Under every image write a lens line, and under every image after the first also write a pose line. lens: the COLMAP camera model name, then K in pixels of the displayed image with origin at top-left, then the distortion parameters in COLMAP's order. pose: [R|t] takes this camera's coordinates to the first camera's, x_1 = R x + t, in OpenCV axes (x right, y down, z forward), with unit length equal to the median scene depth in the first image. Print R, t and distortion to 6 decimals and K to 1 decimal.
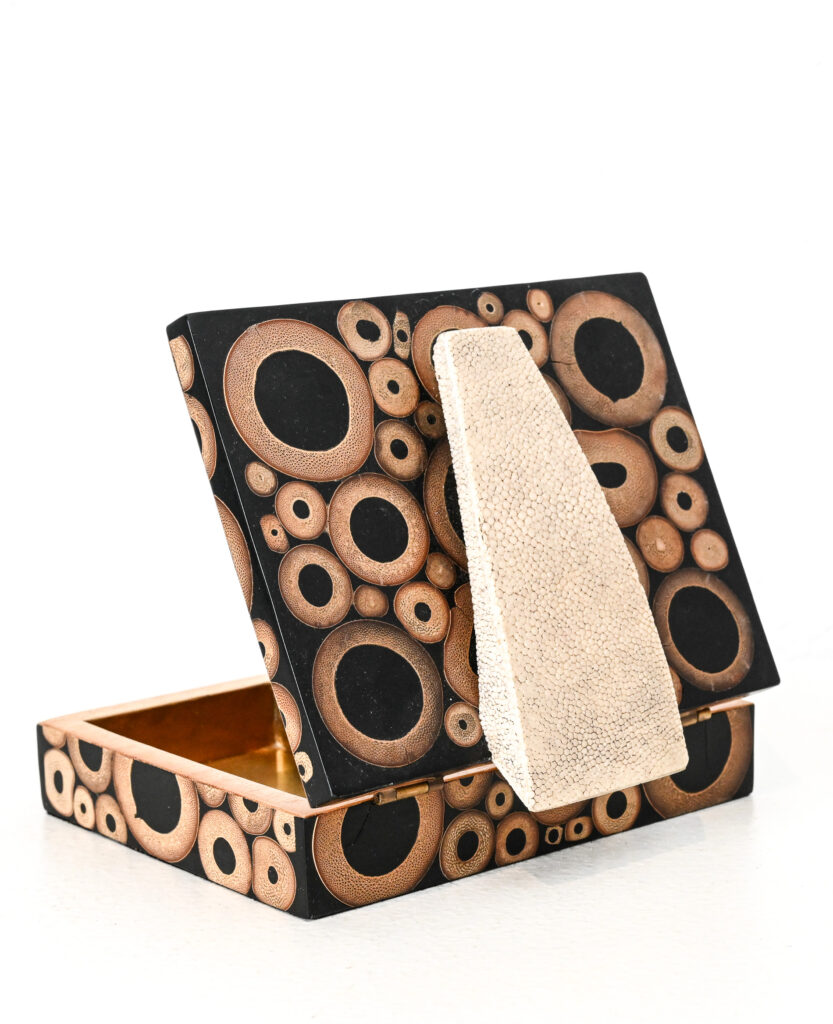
lens RADIAL K [[2181.5, 0, 416.5], [0, 2181.5, 512.0], [0, 0, 1]] dist [0.017715, 0.124515]
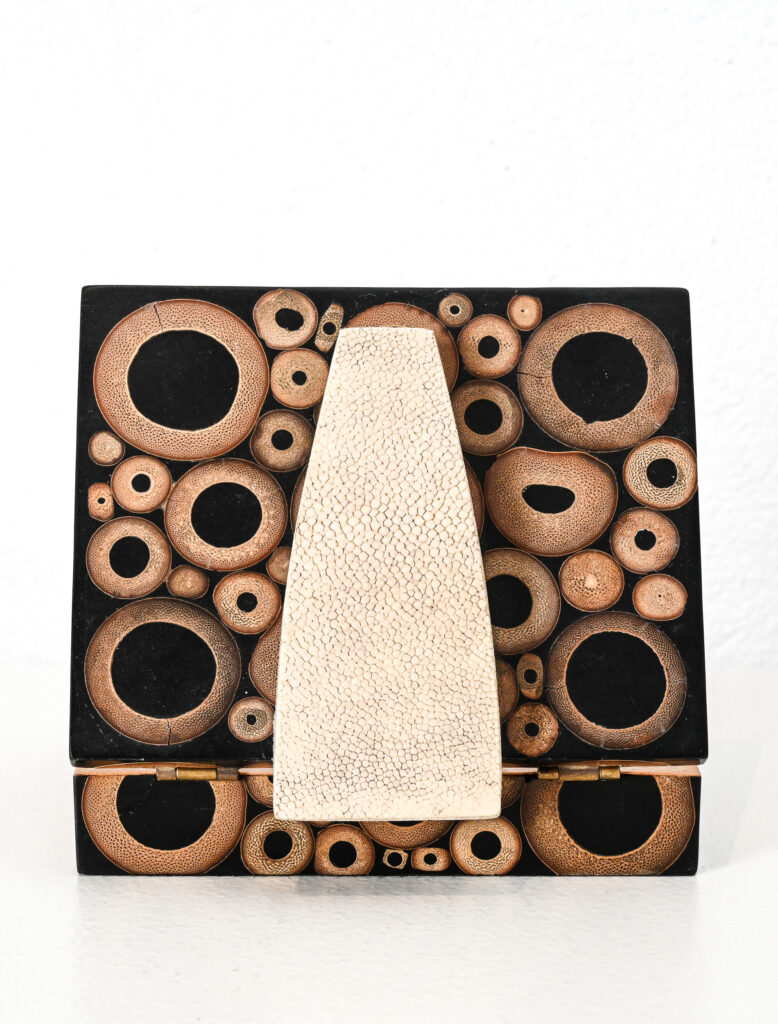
lens RADIAL K [[2209.9, 0, 389.0], [0, 2209.9, 512.0], [0, 0, 1]] dist [0.010226, 0.043834]
pose [[0.822039, 0.136921, -0.552725, 0.595634], [-0.133545, 0.989946, 0.046614, -0.049771], [0.553550, 0.035495, 0.832059, 0.187344]]
